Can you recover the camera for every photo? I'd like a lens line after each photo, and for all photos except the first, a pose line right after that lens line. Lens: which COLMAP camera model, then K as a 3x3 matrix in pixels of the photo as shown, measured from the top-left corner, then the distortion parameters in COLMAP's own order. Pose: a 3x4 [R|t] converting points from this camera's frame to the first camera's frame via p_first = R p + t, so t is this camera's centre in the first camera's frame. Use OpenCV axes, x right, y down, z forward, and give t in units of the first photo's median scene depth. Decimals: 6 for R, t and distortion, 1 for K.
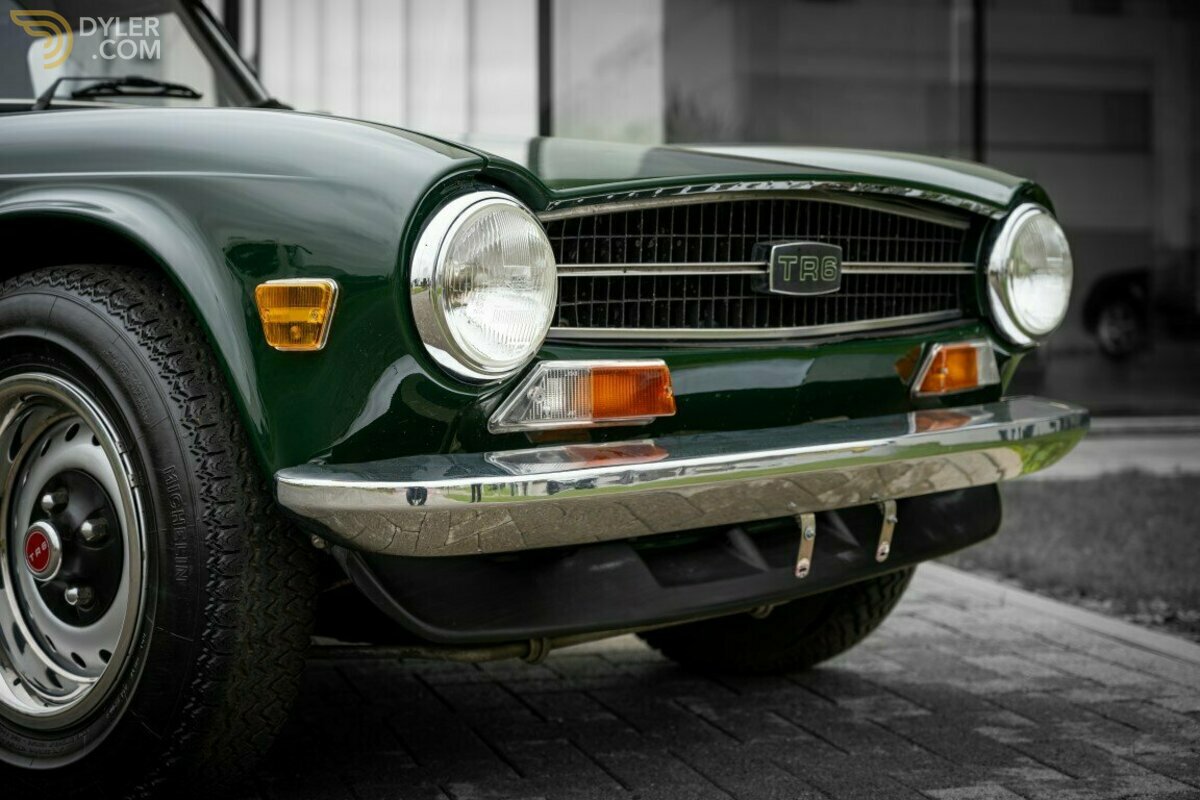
lens RADIAL K [[2264.5, 0, 599.6], [0, 2264.5, 320.5], [0, 0, 1]] dist [-0.007856, 0.098662]
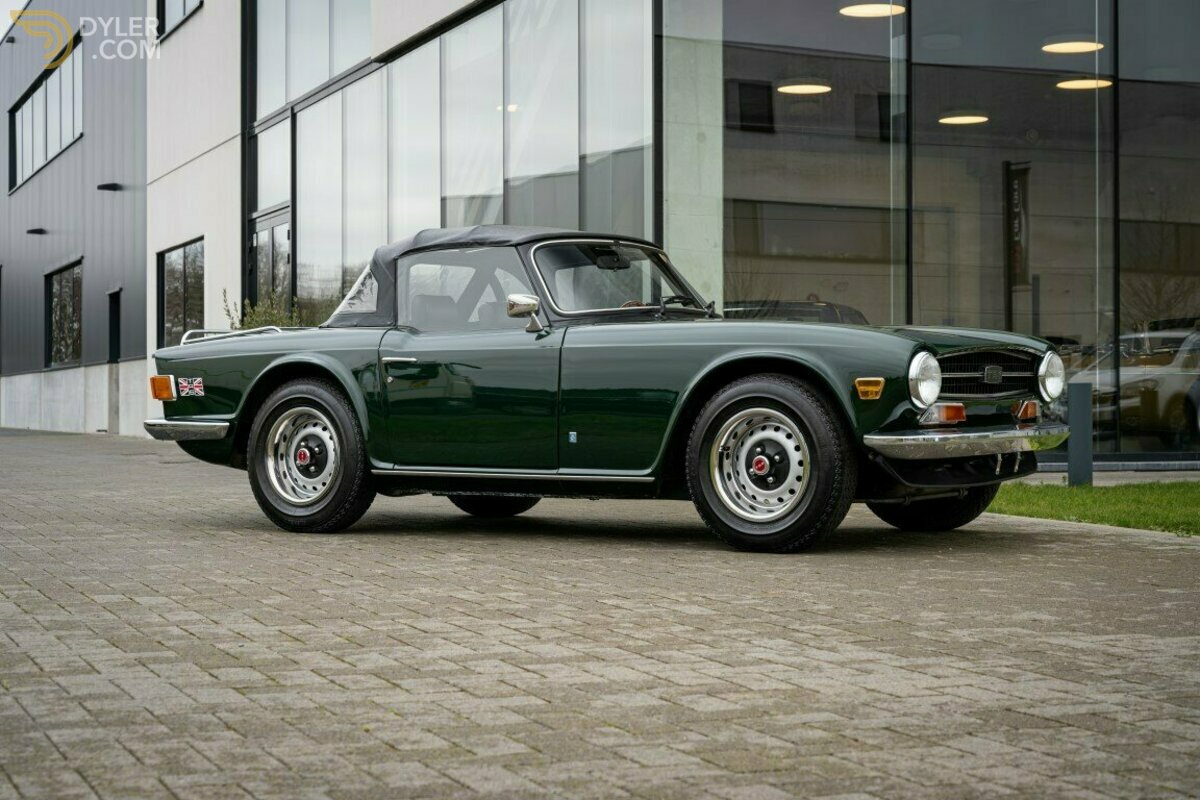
lens RADIAL K [[2230.1, 0, 600.0], [0, 2230.1, 400.0], [0, 0, 1]] dist [0.015535, 0.015402]
pose [[0.994532, -0.000151, 0.104431, -0.794284], [0.000963, 0.999970, -0.007723, 0.035851], [-0.104427, 0.007781, 0.994502, -2.041520]]
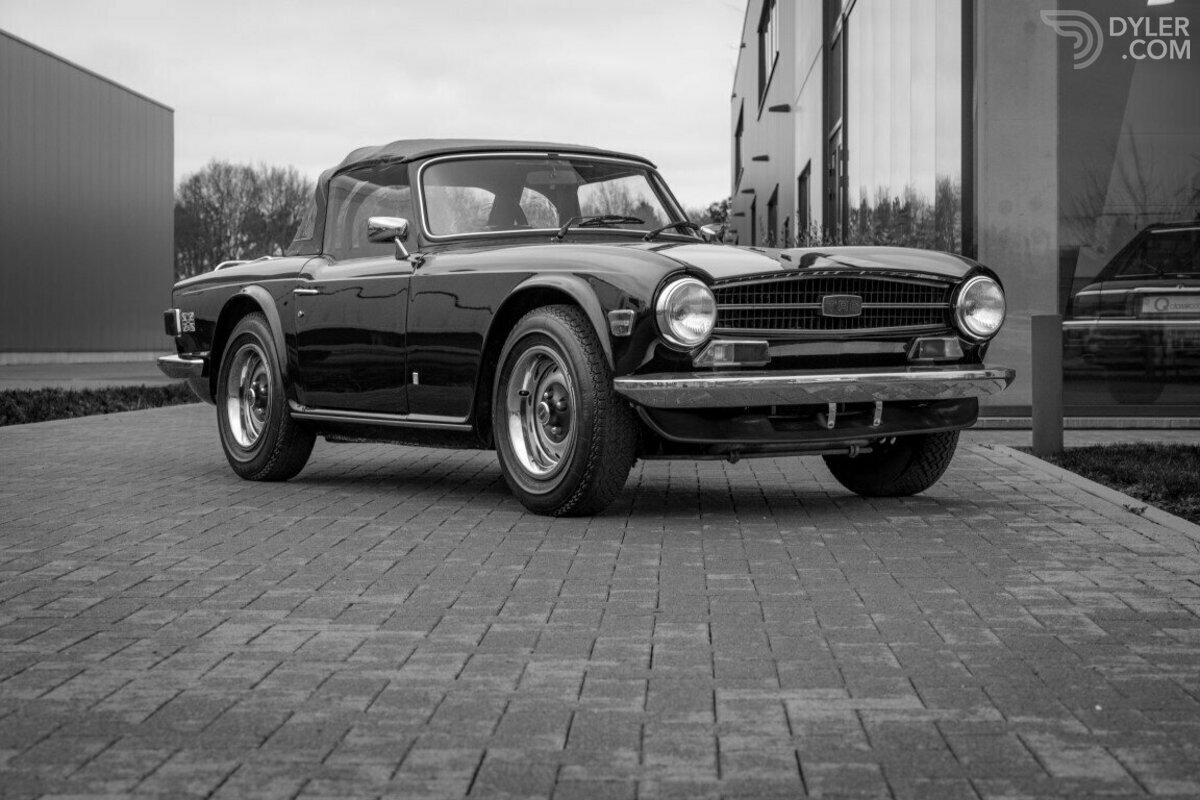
lens RADIAL K [[2415.5, 0, 600.0], [0, 2415.5, 400.0], [0, 0, 1]] dist [0.004467, -0.044565]
pose [[0.958311, 0.009029, -0.285586, 0.632207], [-0.003810, 0.999816, 0.018823, 0.033357], [0.285703, -0.016950, 0.958168, -1.709692]]
